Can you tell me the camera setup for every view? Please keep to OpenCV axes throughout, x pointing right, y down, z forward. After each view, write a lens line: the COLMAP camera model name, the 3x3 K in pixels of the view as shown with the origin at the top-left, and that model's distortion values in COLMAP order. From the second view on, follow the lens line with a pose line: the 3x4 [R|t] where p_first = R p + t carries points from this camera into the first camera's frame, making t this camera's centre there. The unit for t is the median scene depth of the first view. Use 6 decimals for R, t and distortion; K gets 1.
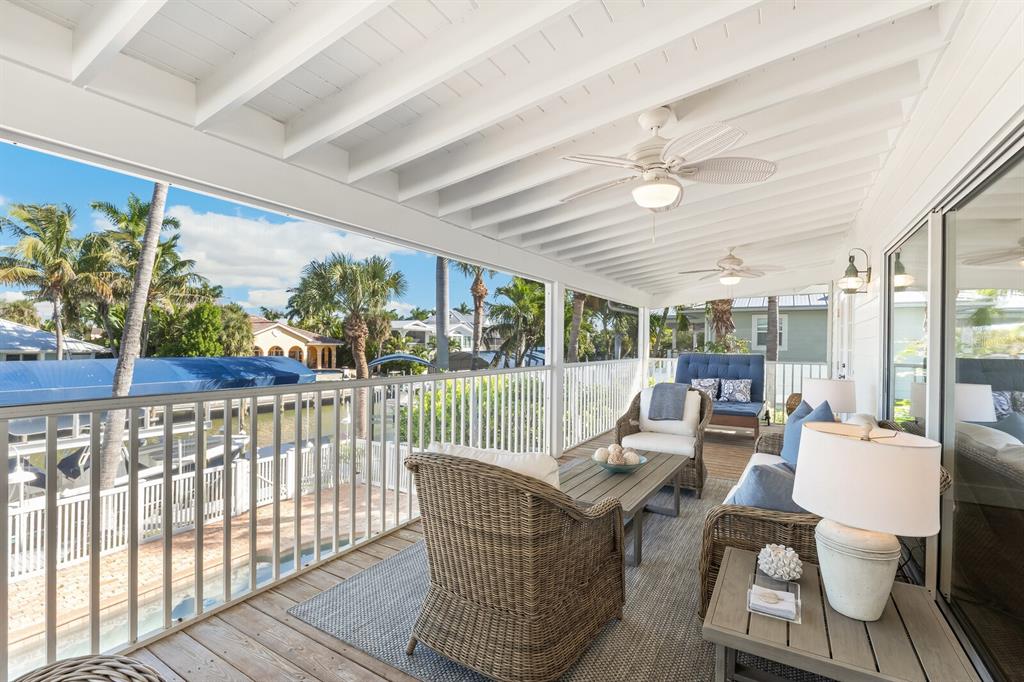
lens RADIAL K [[464.0, 0, 512.0], [0, 464.0, 341.0], [0, 0, 1]] dist [0.001212, 0.000060]
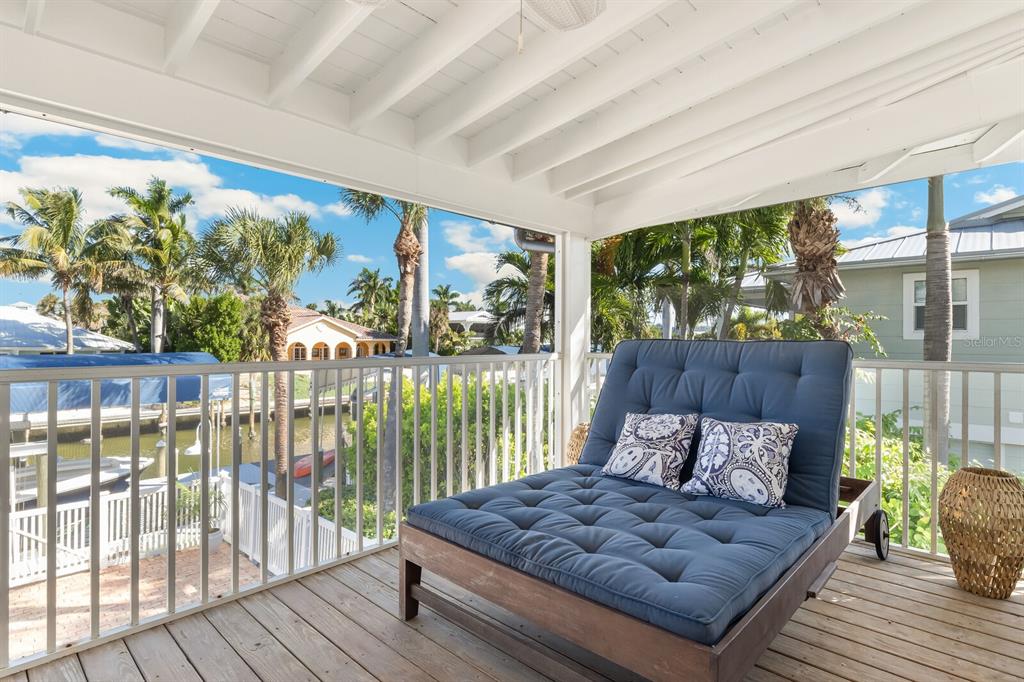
lens RADIAL K [[524.5, 0, 512.0], [0, 524.5, 341.0], [0, 0, 1]] dist [0.001207, 0.000012]
pose [[0.978719, -0.007528, -0.205067, 0.090859], [0.009446, 0.999920, 0.008375, 0.005781], [0.204988, -0.010134, 0.978712, 0.141986]]
